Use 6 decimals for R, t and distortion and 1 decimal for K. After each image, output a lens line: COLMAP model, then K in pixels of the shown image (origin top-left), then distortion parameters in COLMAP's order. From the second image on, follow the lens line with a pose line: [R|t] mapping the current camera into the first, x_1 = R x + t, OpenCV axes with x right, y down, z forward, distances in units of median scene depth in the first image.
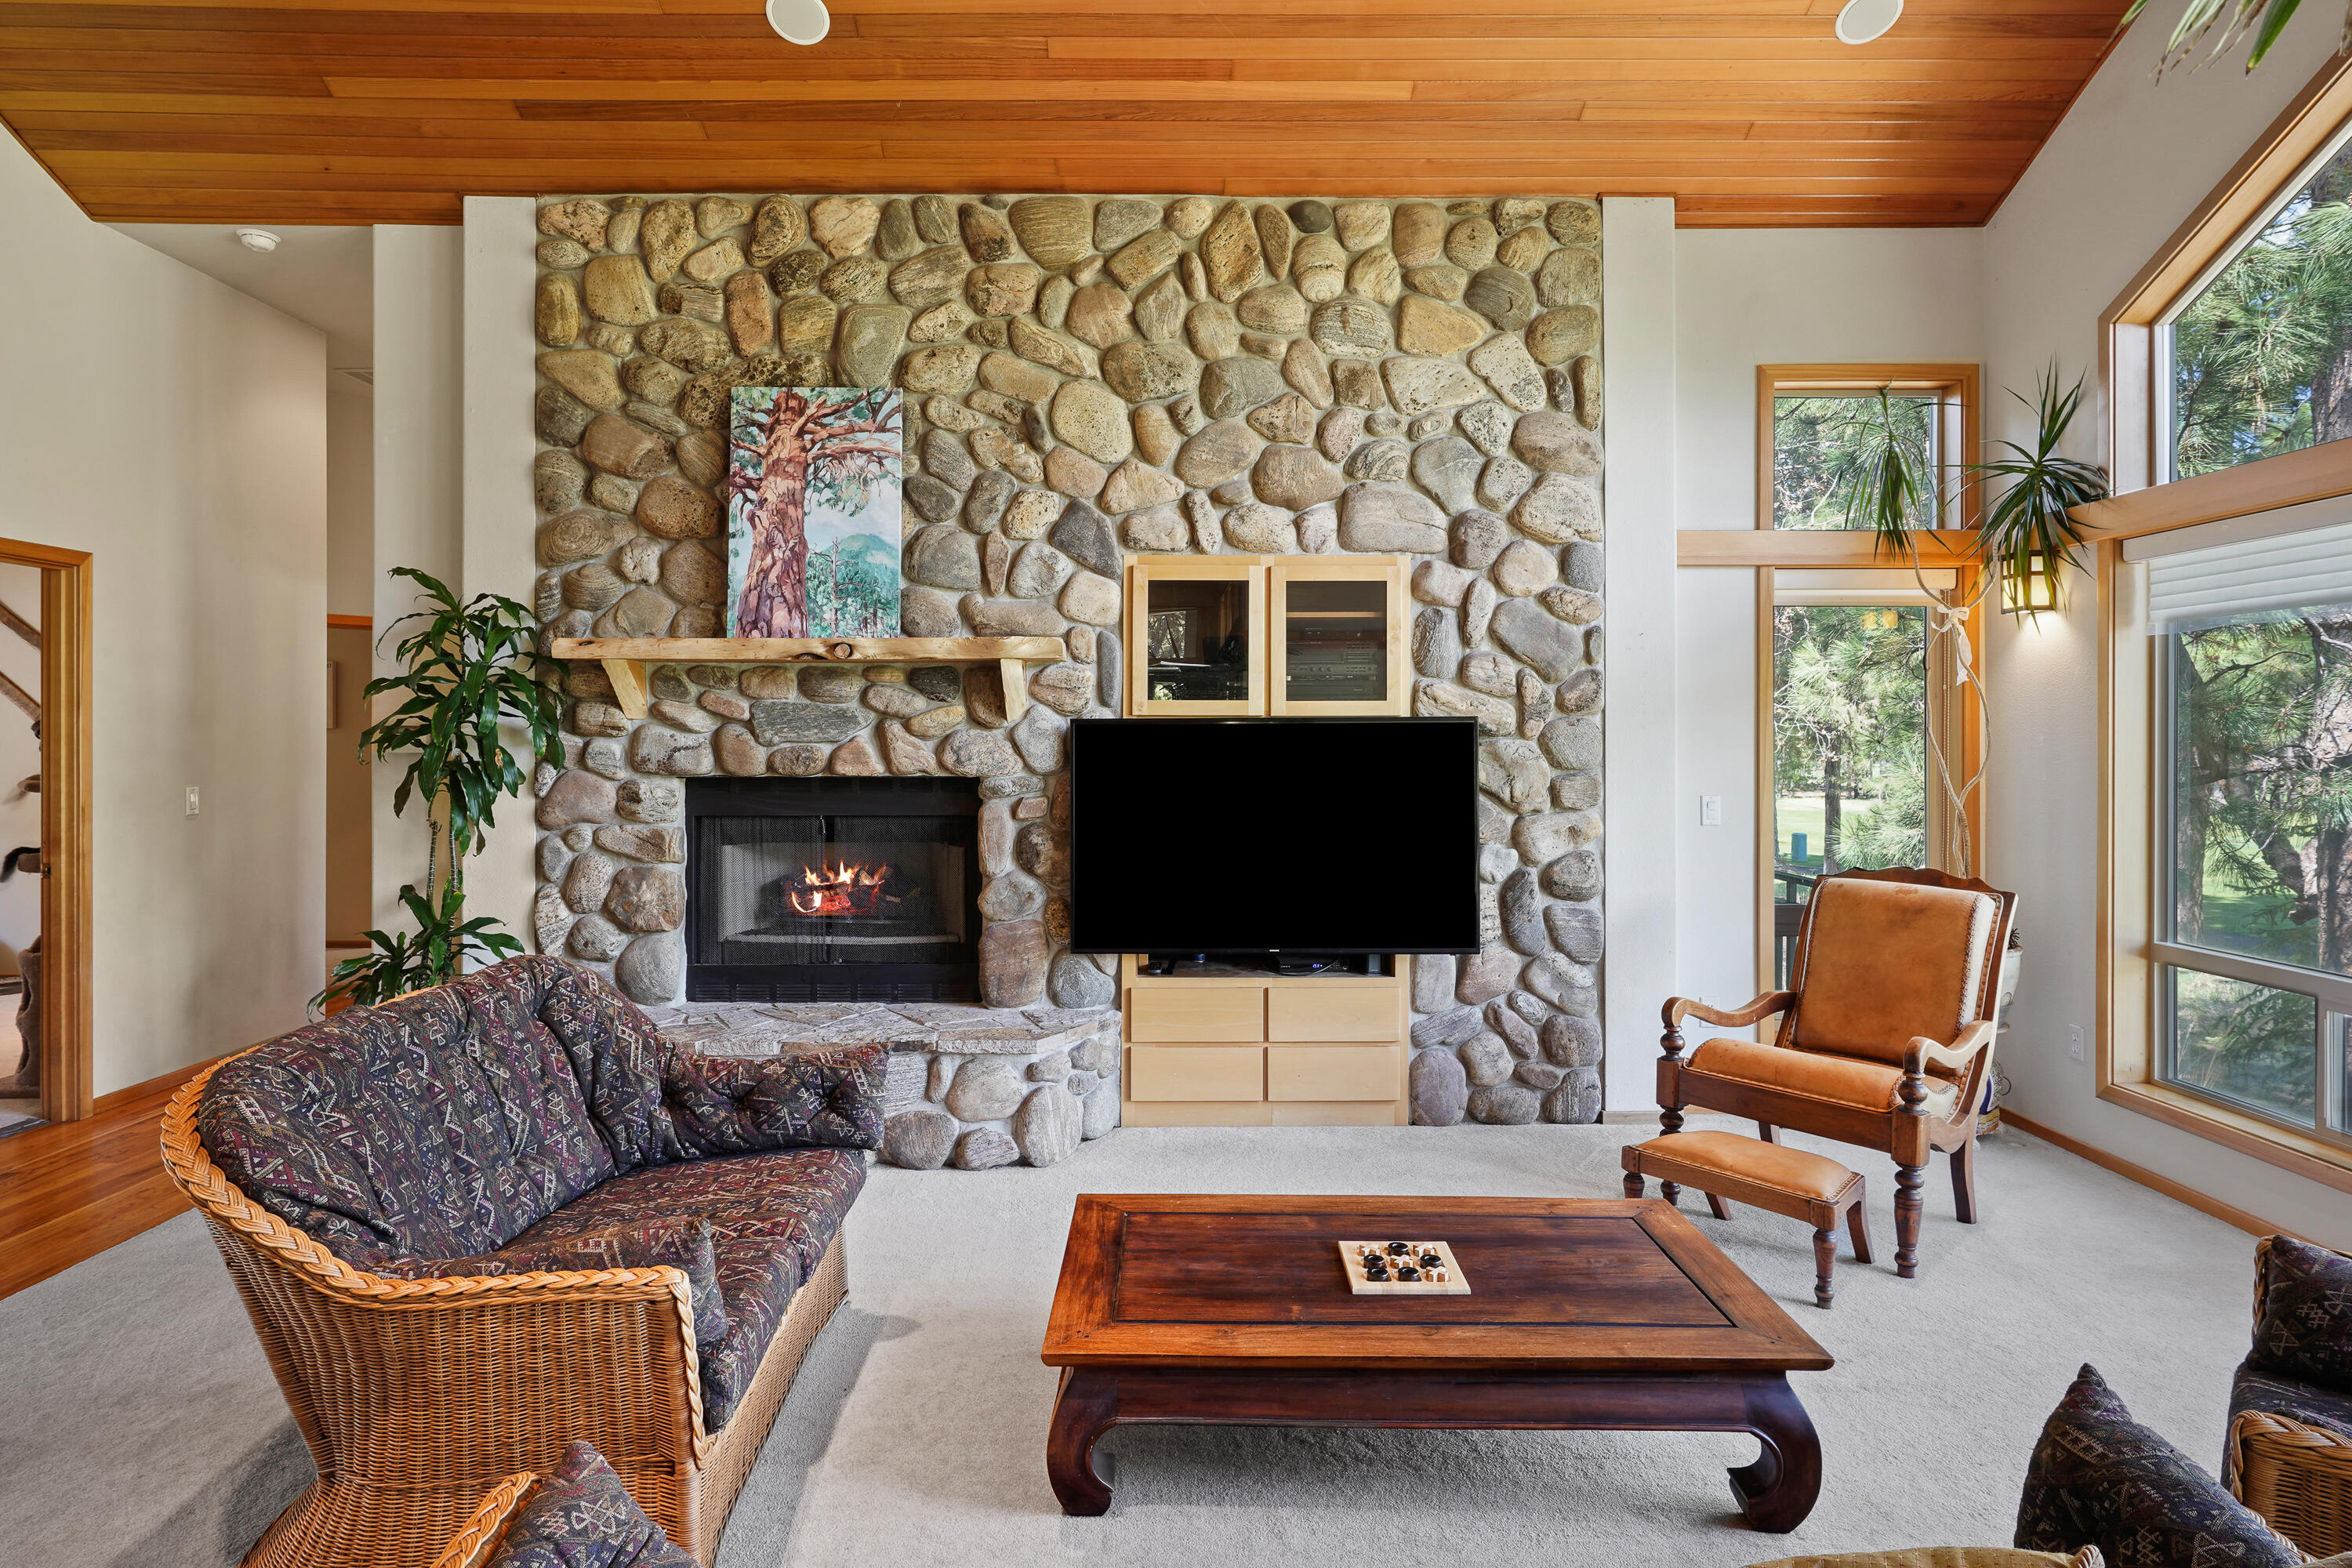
lens RADIAL K [[1294.8, 0, 1168.9], [0, 1294.8, 735.4], [0, 0, 1]] dist [-0.003956, 0.000551]
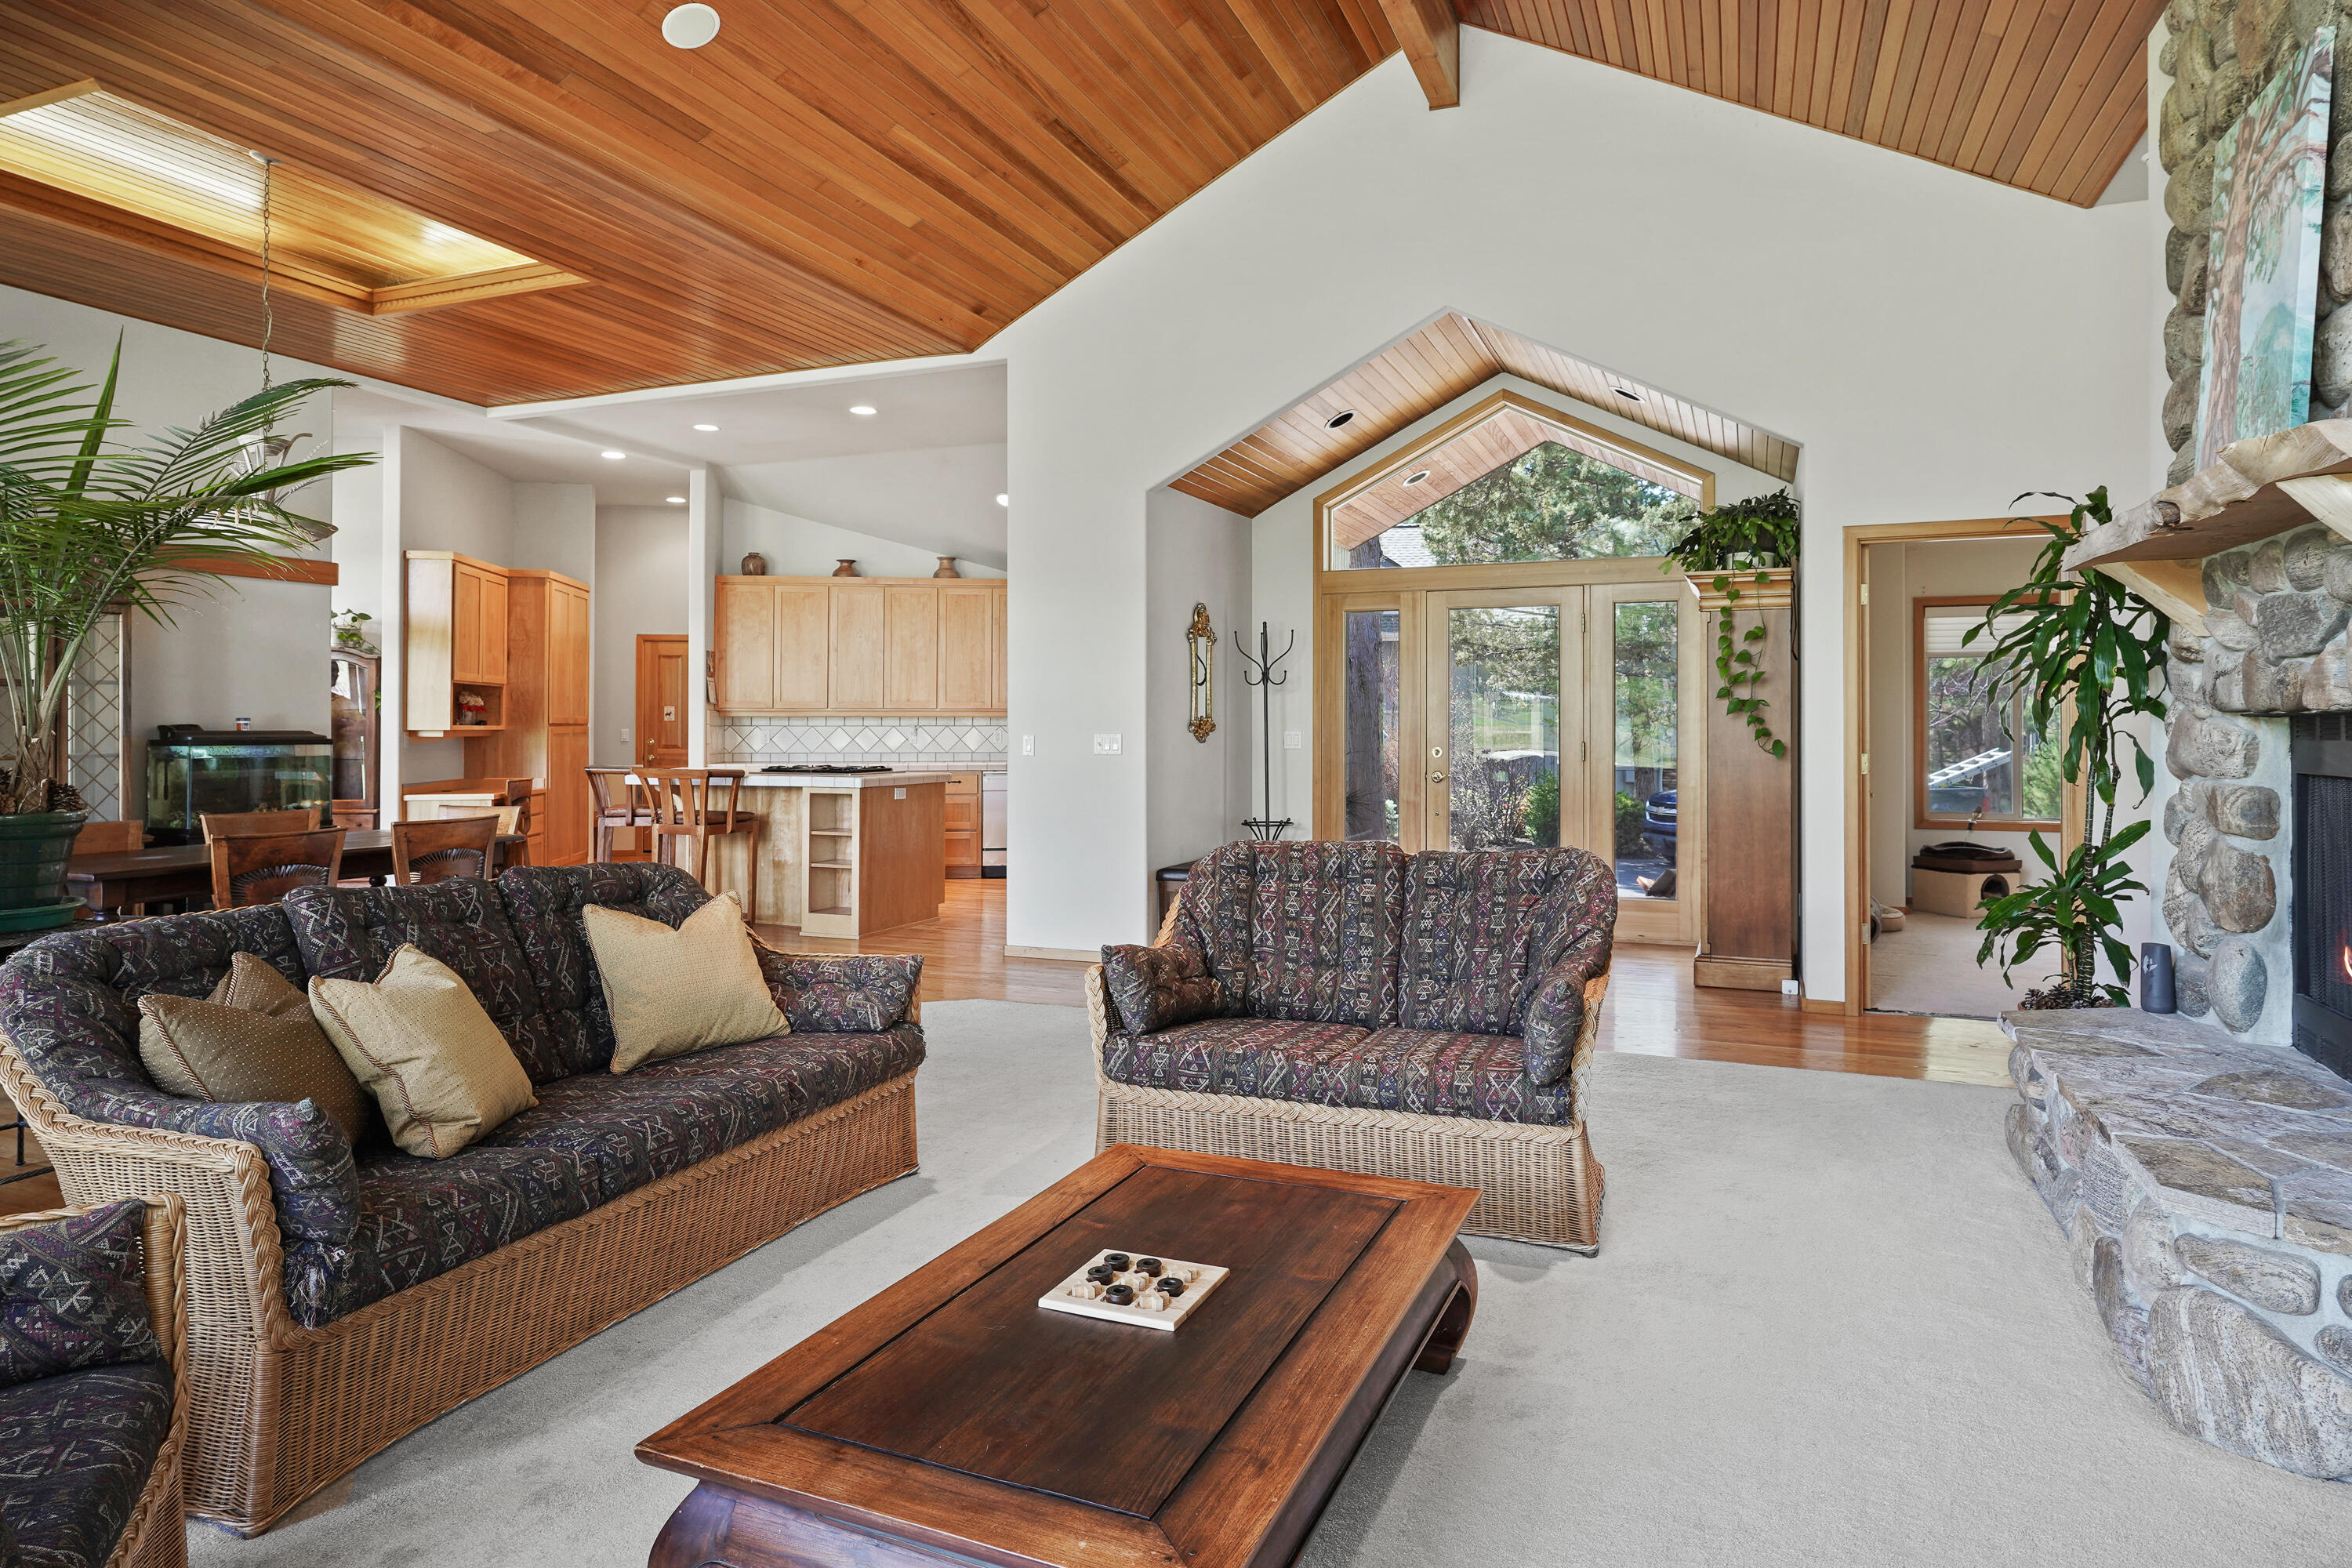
lens RADIAL K [[1361.0, 0, 1178.1], [0, 1361.0, 714.5], [0, 0, 1]] dist [-0.001797, -0.000016]
pose [[-0.386329, -0.009250, -0.922315, 0.518333], [0.002255, 0.999937, -0.010973, 0.039016], [0.922358, -0.006319, -0.386284, 0.743803]]
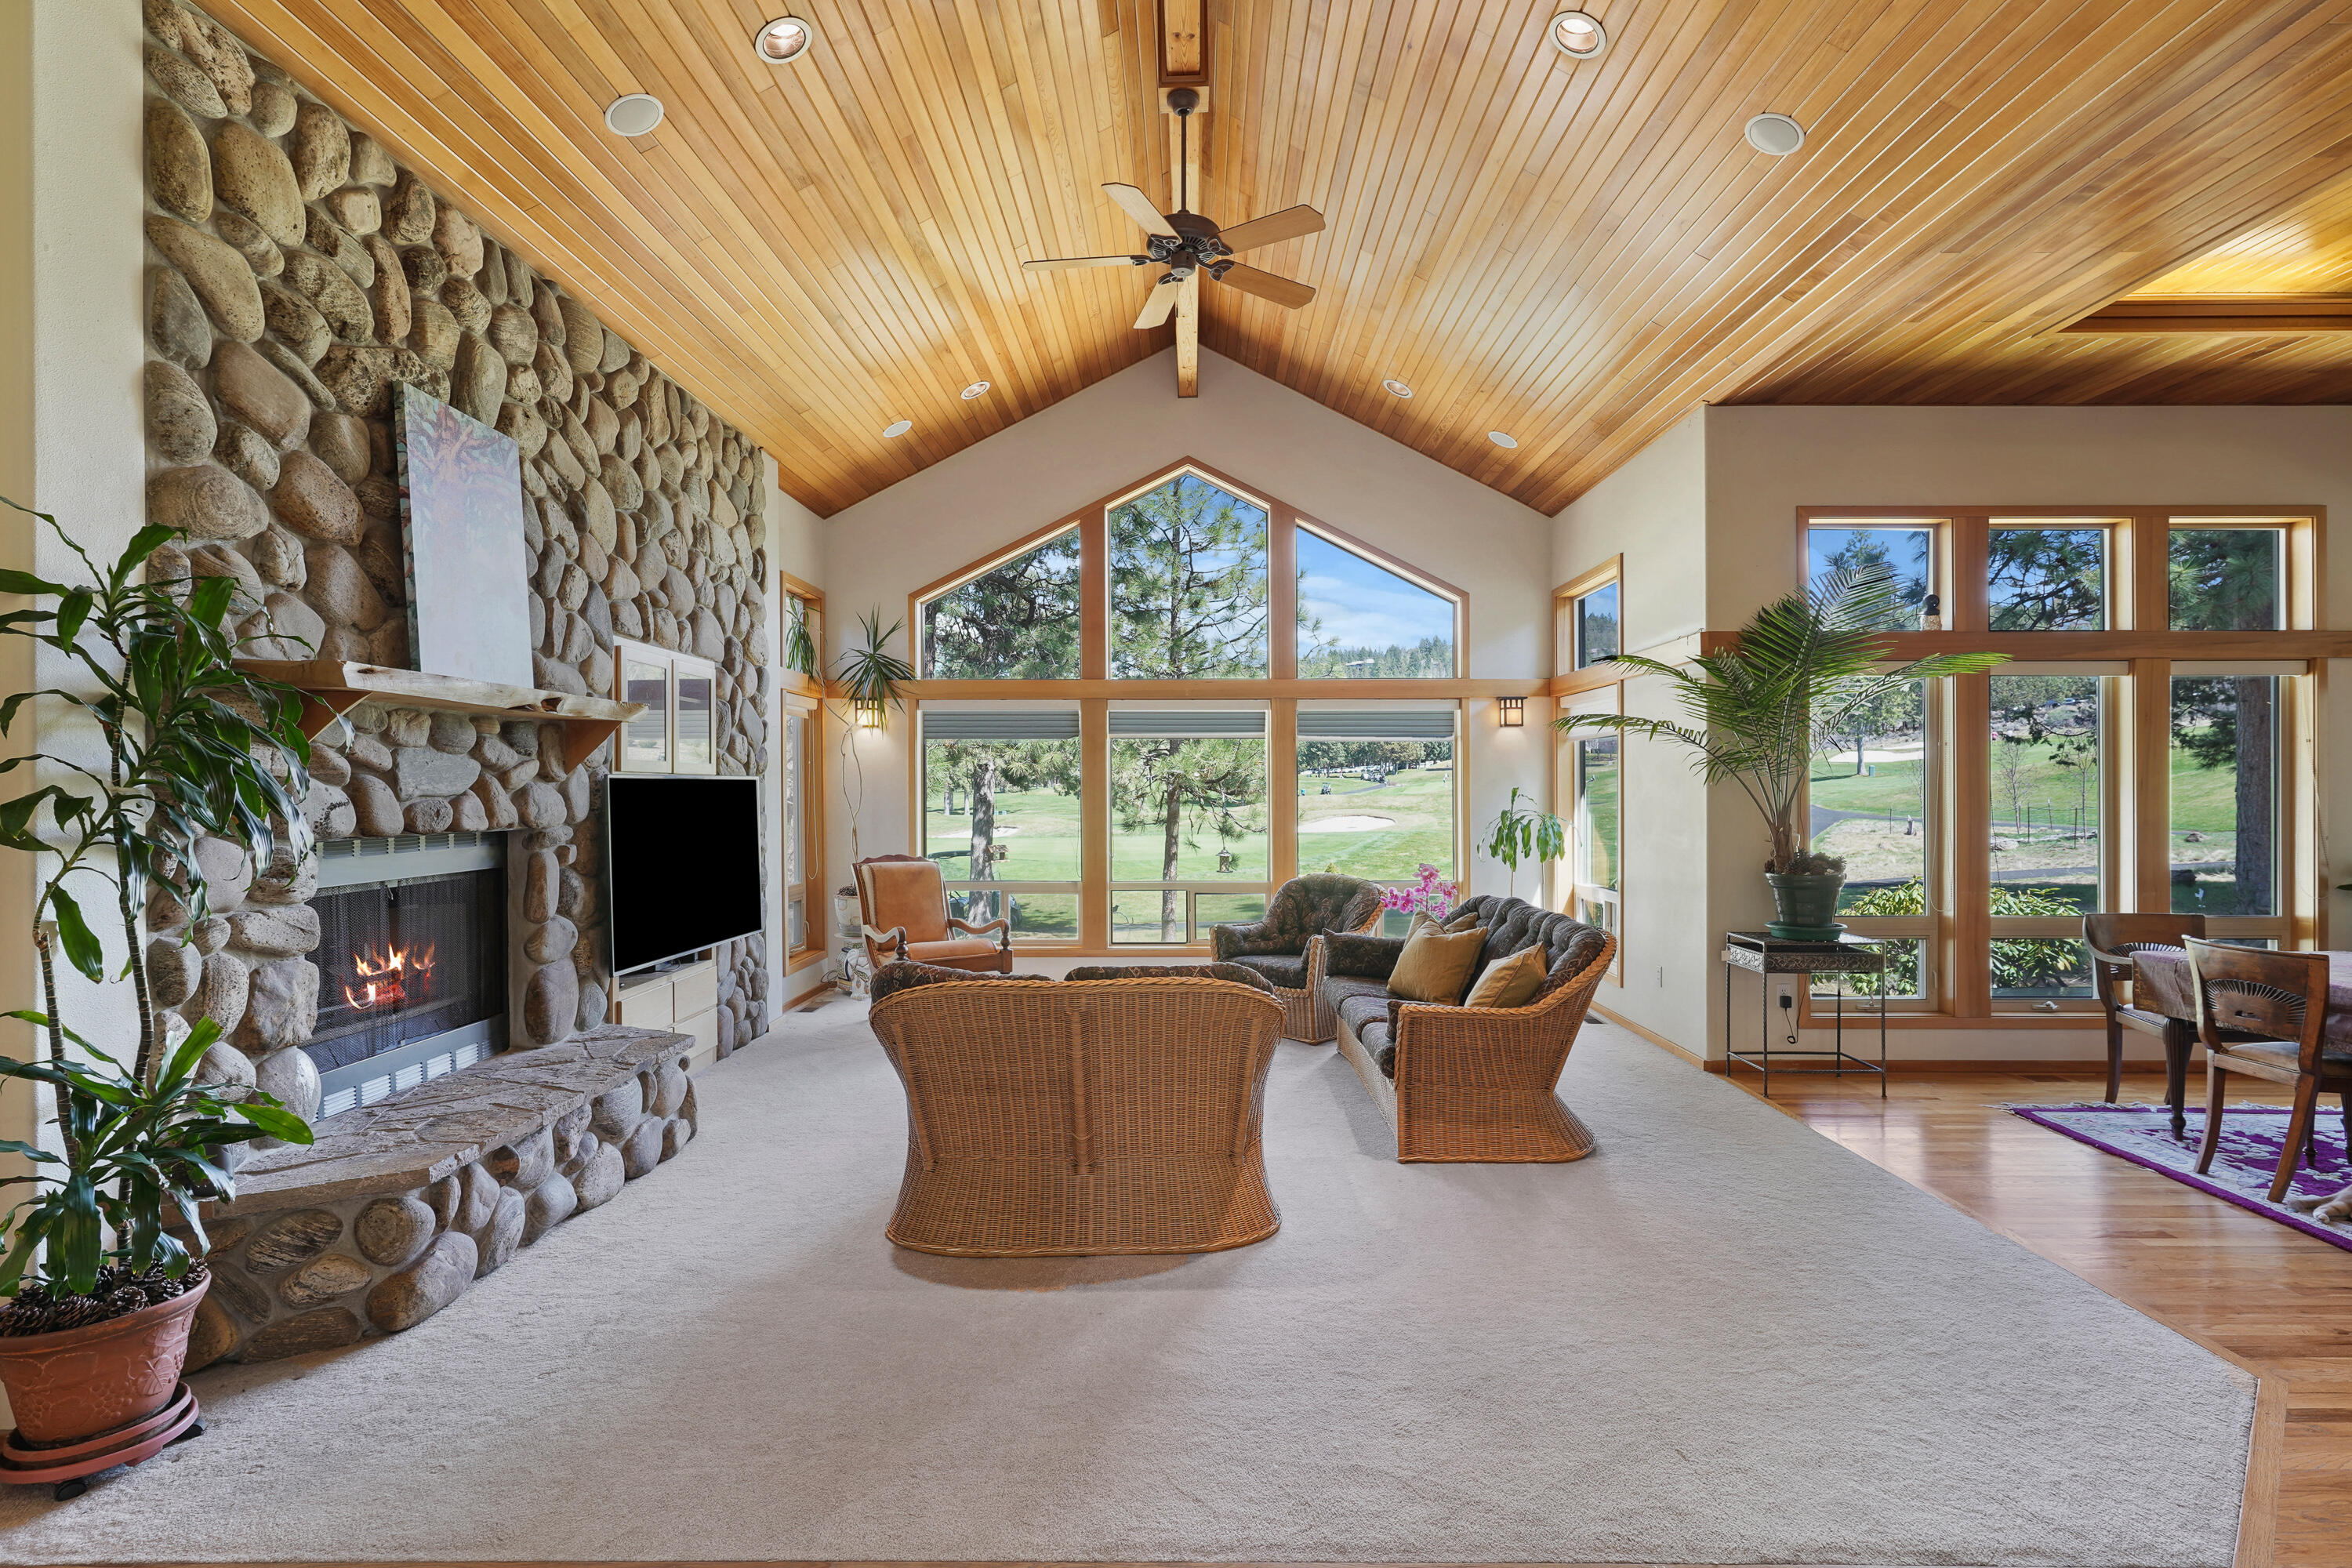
lens RADIAL K [[1143.8, 0, 1184.3], [0, 1143.8, 792.5], [0, 0, 1]] dist [-0.004493, 0.000175]
pose [[0.016080, -0.002991, 0.999866, -1.067550], [0.003147, 0.999991, 0.002941, 0.001771], [-0.999866, 0.003099, 0.016089, 0.465441]]
